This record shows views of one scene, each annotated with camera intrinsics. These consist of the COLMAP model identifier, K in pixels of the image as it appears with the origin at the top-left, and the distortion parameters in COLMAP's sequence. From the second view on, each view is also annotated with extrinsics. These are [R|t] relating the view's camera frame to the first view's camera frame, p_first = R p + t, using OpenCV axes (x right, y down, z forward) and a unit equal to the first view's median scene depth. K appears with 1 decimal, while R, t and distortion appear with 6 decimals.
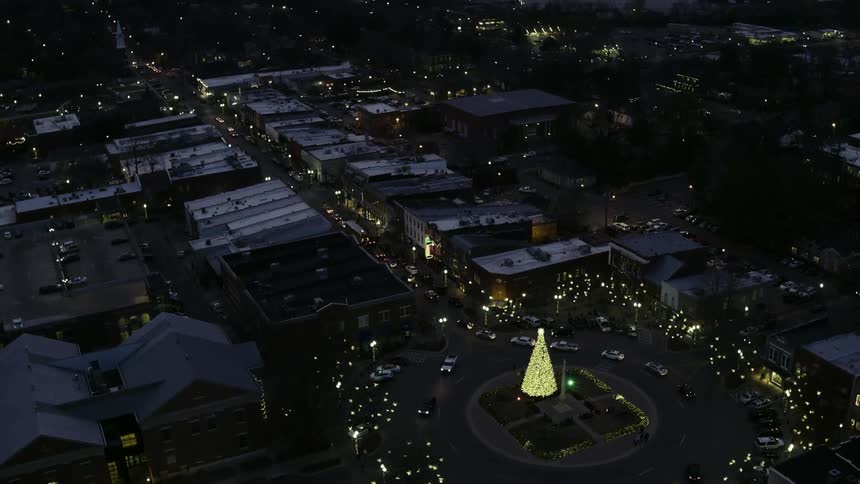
lens RADIAL K [[909.7, 0, 430.0], [0, 909.7, 242.0], [0, 0, 1]] dist [-0.220484, 0.101062]
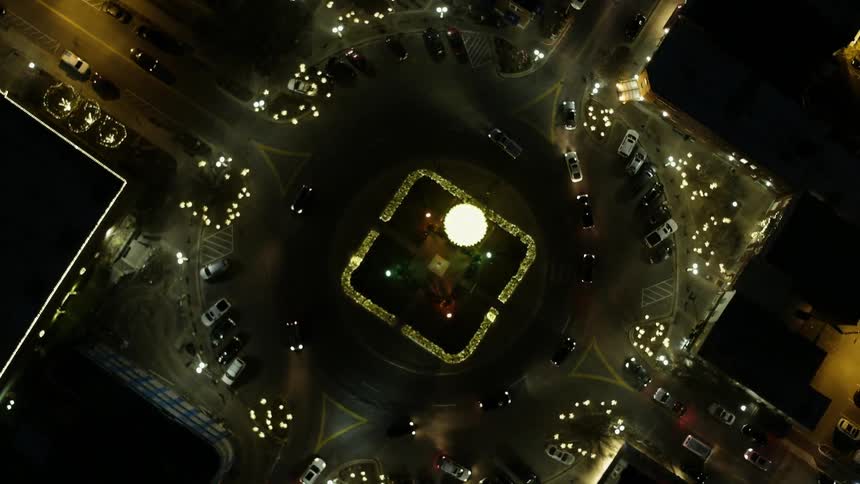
lens RADIAL K [[909.7, 0, 430.0], [0, 909.7, 242.0], [0, 0, 1]] dist [-0.220484, 0.101062]
pose [[0.496790, 0.867436, -0.027488, 0.123777], [-0.339099, 0.223166, 0.913898, -0.526922], [0.798882, -0.444694, 0.405013, 0.540179]]
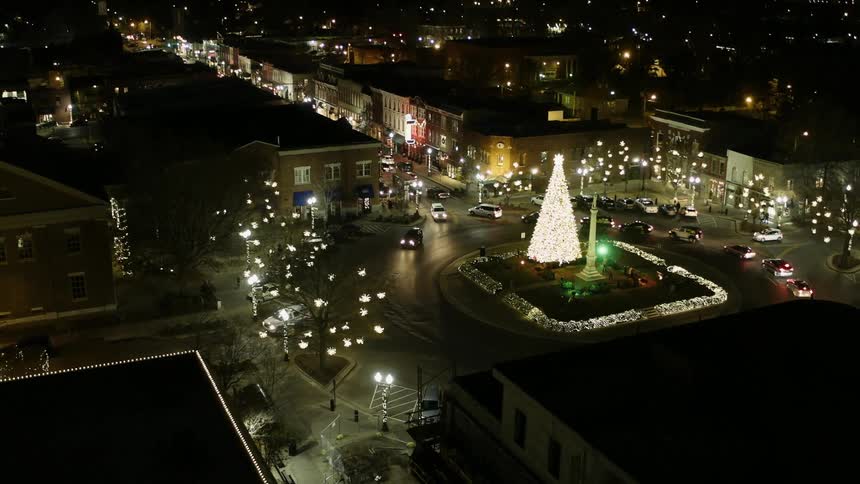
lens RADIAL K [[909.7, 0, 430.0], [0, 909.7, 242.0], [0, 0, 1]] dist [-0.220484, 0.101062]
pose [[0.999151, 0.036753, -0.018589, 0.037614], [-0.038036, 0.996520, -0.074165, 0.178083], [0.015798, 0.074809, 0.997073, 0.300474]]
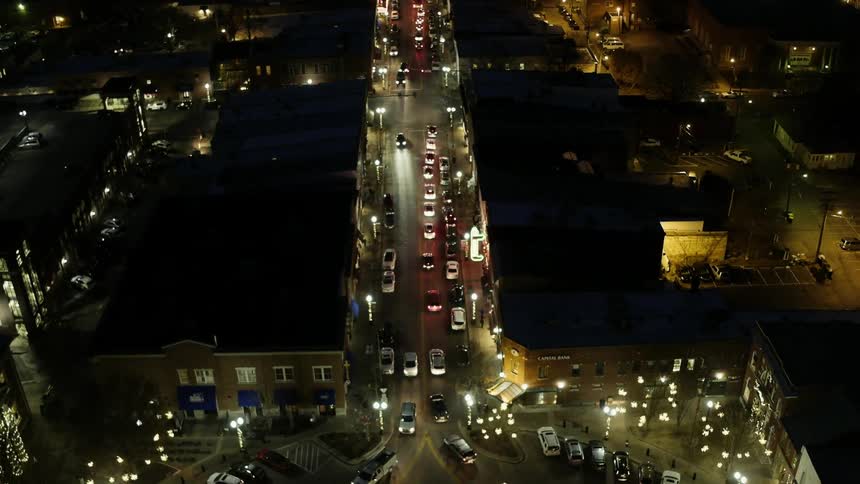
lens RADIAL K [[913.5, 0, 430.0], [0, 913.5, 242.0], [0, 0, 1]] dist [-0.228881, 0.127784]
pose [[0.905147, 0.222607, -0.362154, 0.221167], [-0.159582, 0.967556, 0.195880, -0.127046], [0.394009, -0.119507, 0.911304, 0.495813]]
